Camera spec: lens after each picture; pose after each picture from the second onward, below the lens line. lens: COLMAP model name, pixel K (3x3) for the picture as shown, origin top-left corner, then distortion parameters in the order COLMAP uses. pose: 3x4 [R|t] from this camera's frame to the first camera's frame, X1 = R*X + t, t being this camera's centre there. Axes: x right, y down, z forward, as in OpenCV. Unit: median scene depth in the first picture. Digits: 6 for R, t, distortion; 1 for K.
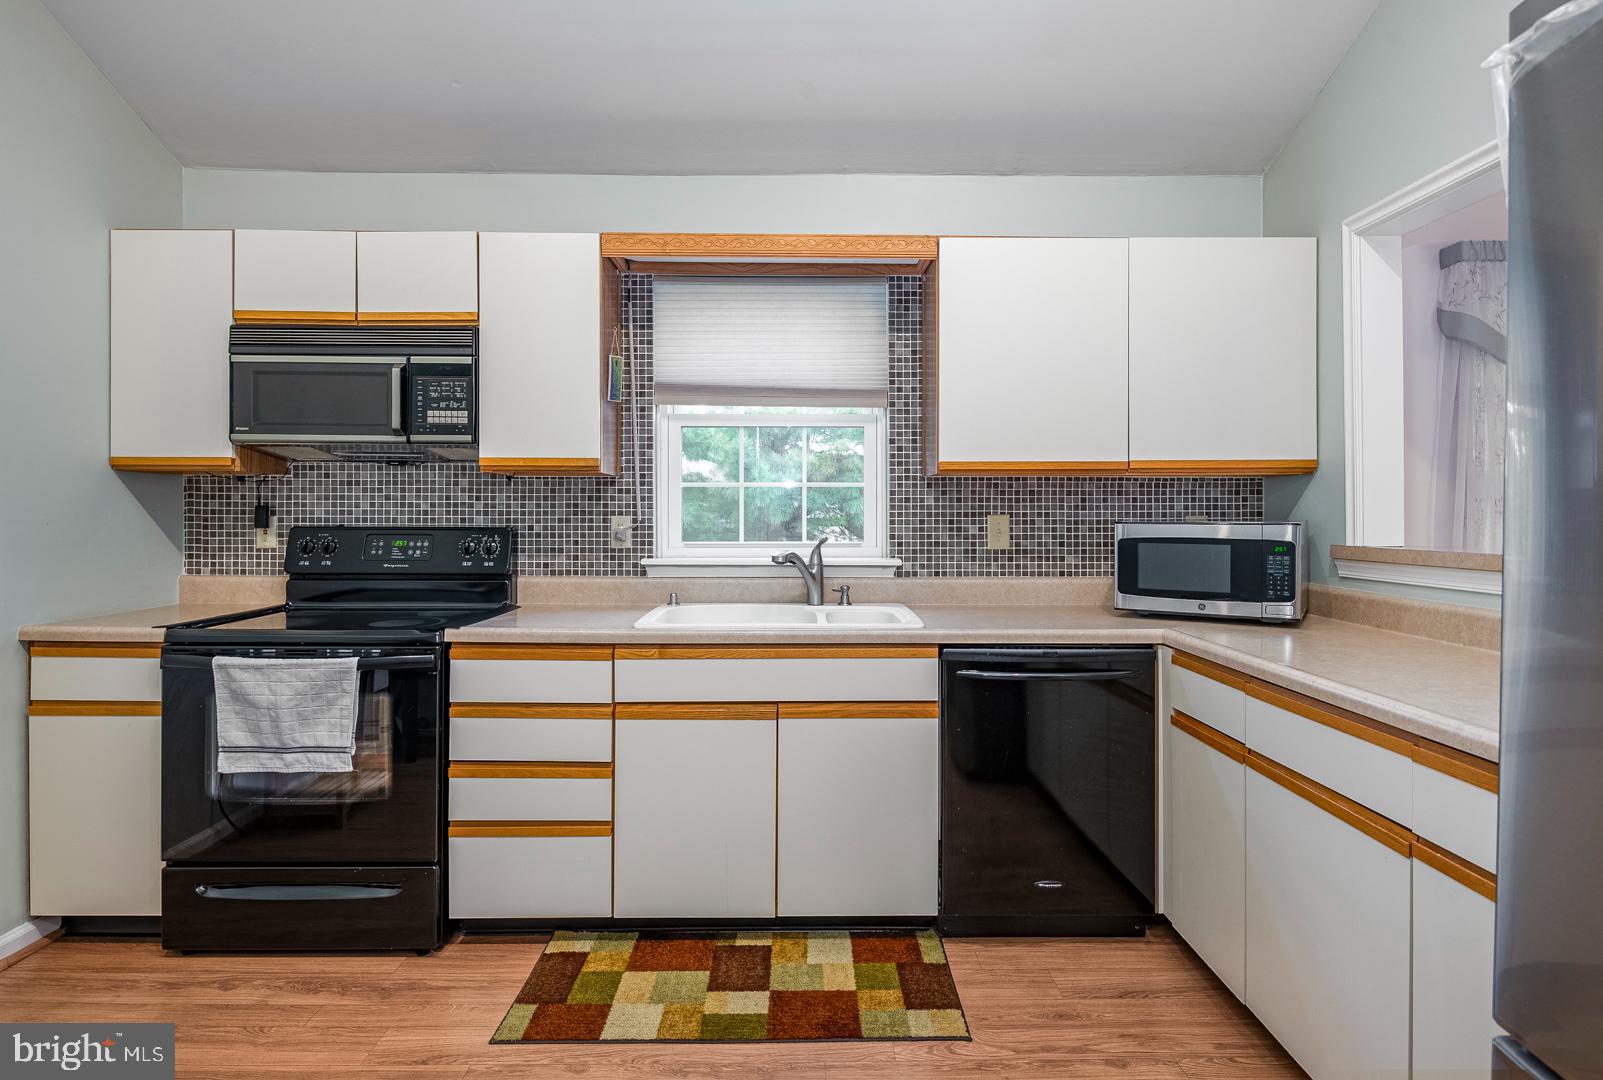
lens RADIAL K [[866.3, 0, 822.0], [0, 866.3, 514.2], [0, 0, 1]] dist [0.000437, -0.007340]
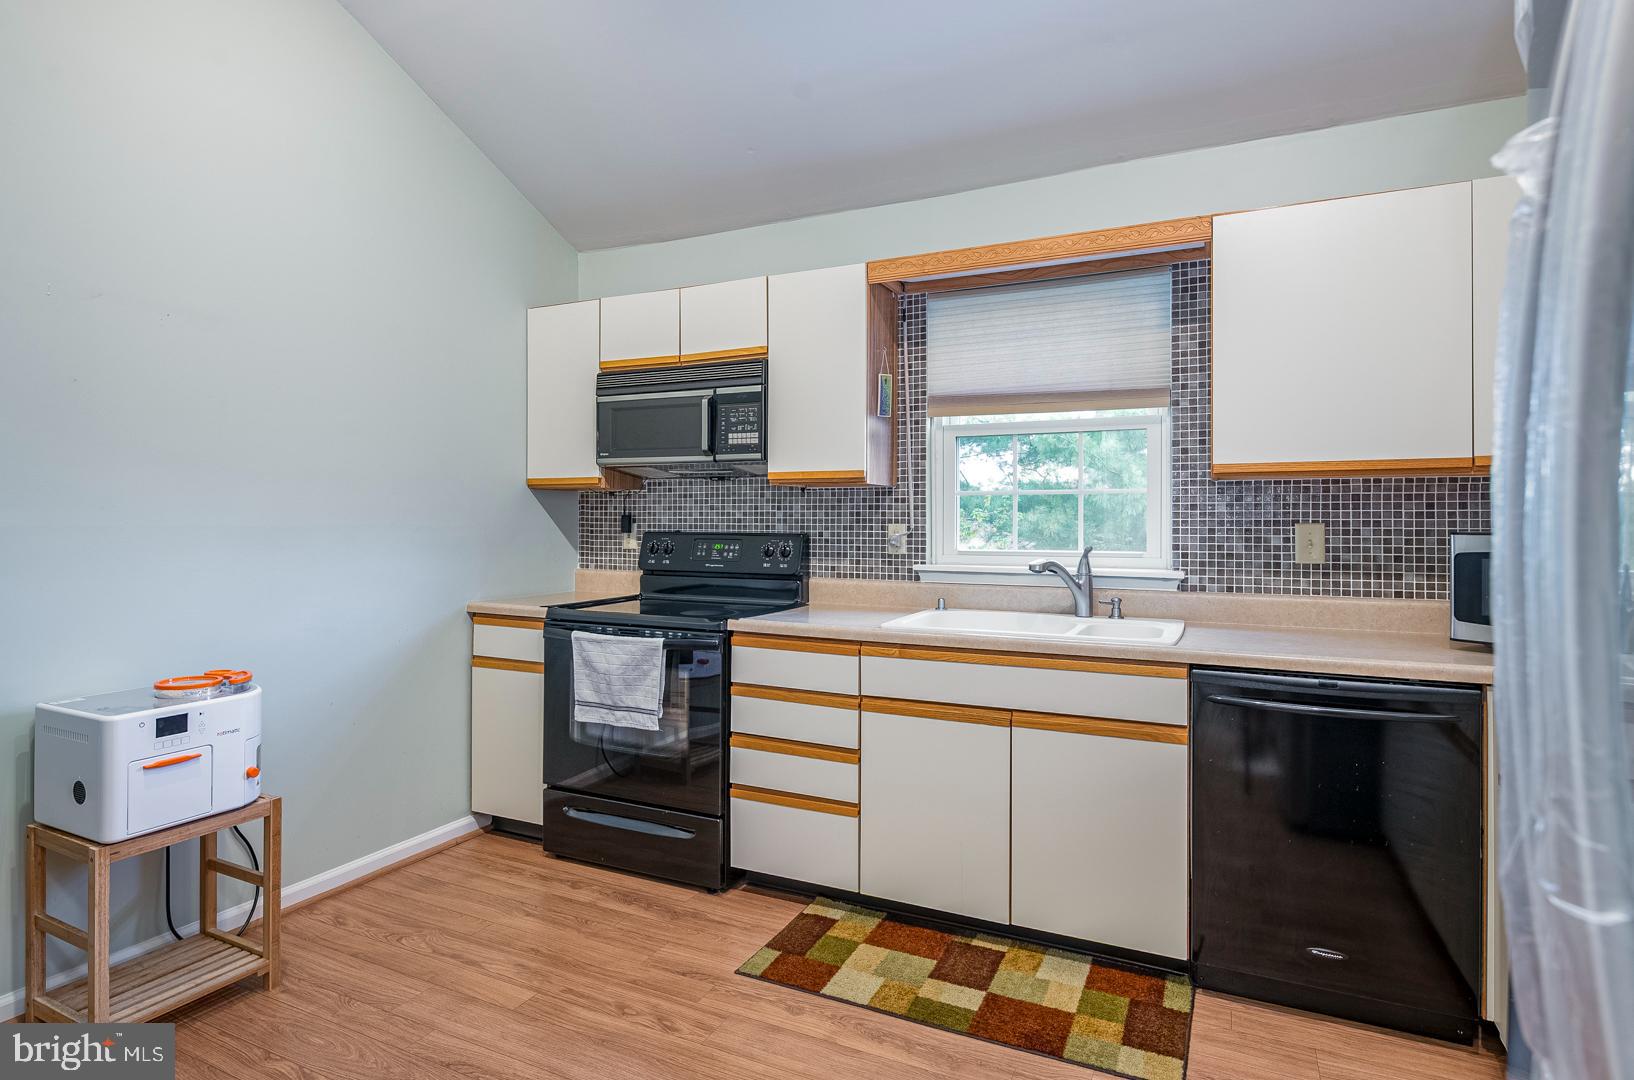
lens RADIAL K [[881.2, 0, 797.4], [0, 881.2, 520.6], [0, 0, 1]] dist [0.002677, -0.010226]
pose [[0.885728, 0.000596, -0.464204, 0.161433], [-0.001949, 0.999995, -0.002435, 0.000973], [0.464200, 0.003061, 0.885725, -0.013866]]
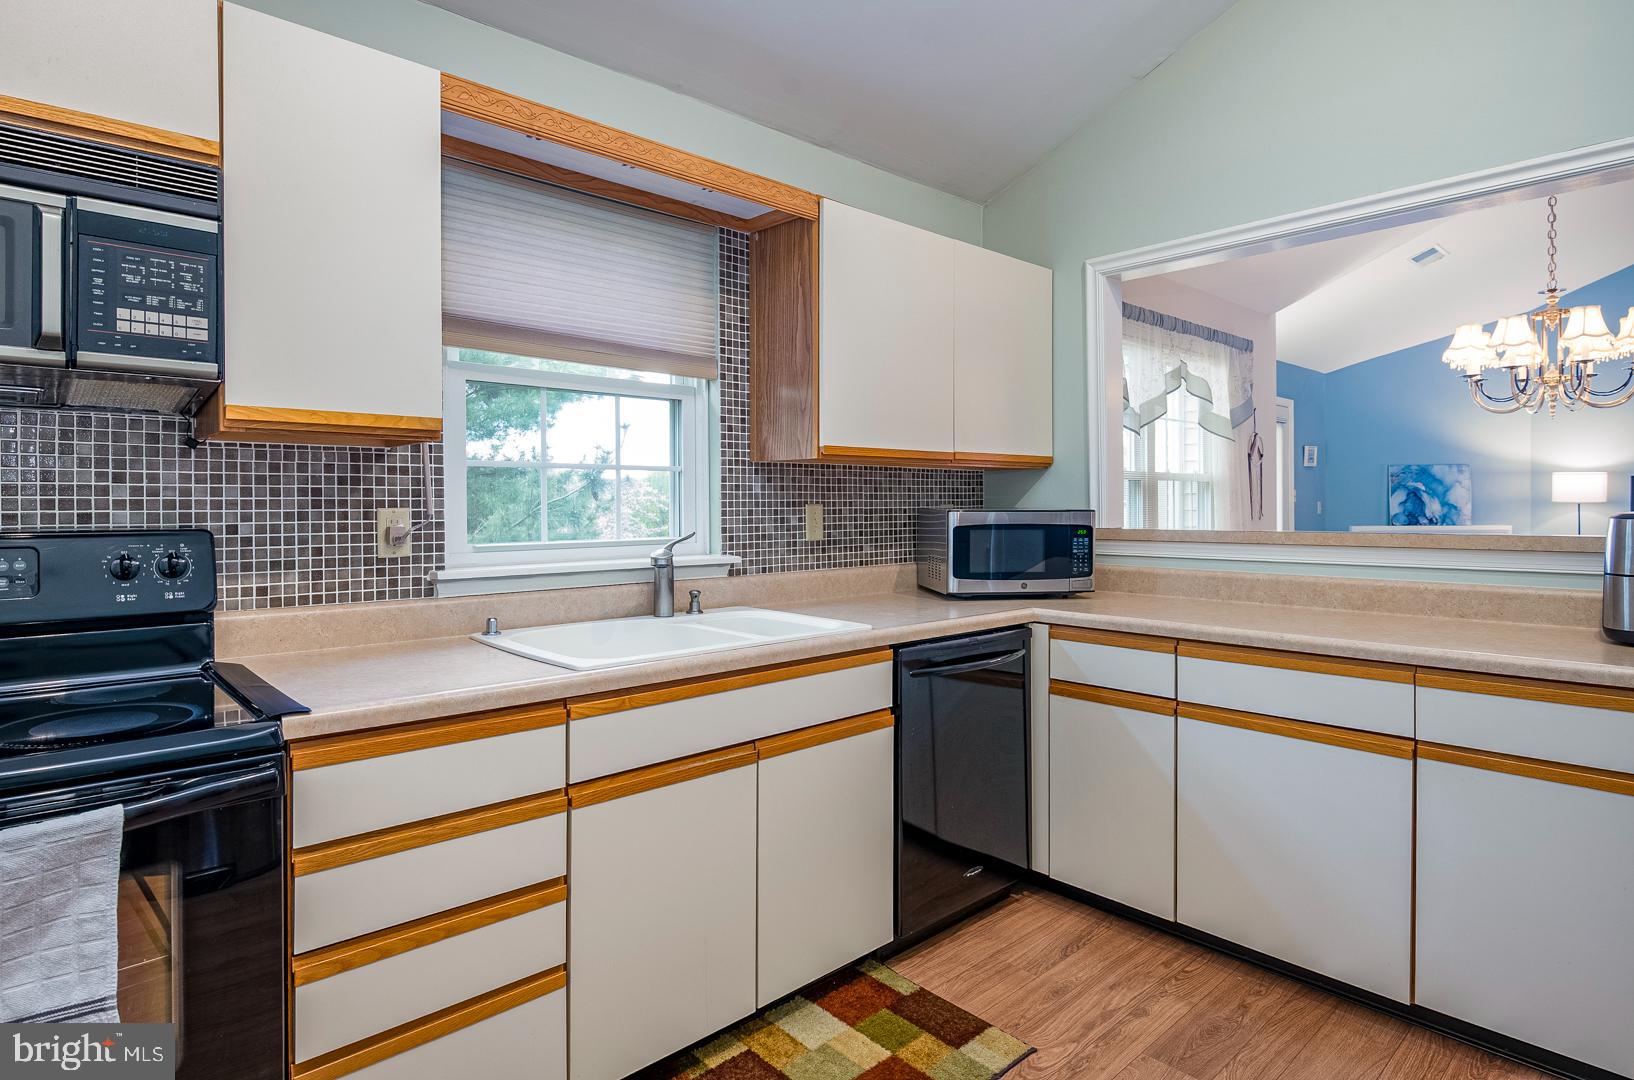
lens RADIAL K [[870.8, 0, 815.0], [0, 870.8, 507.8], [0, 0, 1]] dist [0.000927, -0.010076]
pose [[0.747959, -0.006809, 0.663710, -0.431804], [0.004390, 0.999976, 0.005311, -0.000306], [-0.663730, -0.001059, 0.747971, 0.294008]]
